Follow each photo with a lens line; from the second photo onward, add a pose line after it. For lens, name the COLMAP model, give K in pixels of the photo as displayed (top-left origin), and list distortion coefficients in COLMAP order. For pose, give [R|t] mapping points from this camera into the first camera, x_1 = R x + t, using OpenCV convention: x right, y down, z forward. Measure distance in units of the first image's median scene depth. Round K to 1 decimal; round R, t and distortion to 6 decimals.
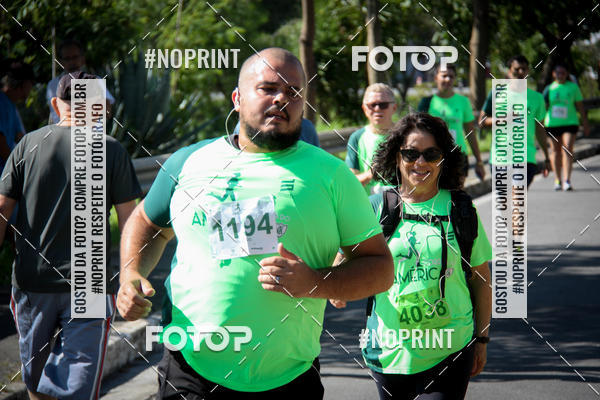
lens RADIAL K [[2761.7, 0, 337.0], [0, 2761.7, 199.2], [0, 0, 1]] dist [1.388200, 3.020993]
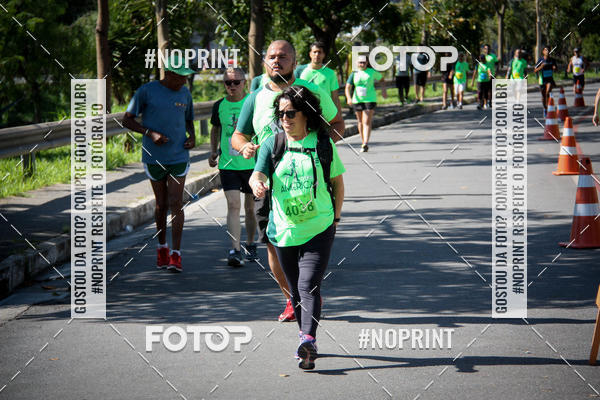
lens RADIAL K [[3833.2, 0, 299.5], [0, 3833.2, 173.0], [0, 0, 1]] dist [3.522263, 3.744376]
pose [[0.994799, -0.005147, 0.101728, -0.091448], [0.006932, 0.999828, -0.017201, 0.027497], [-0.101622, 0.017817, 0.994664, -0.563350]]
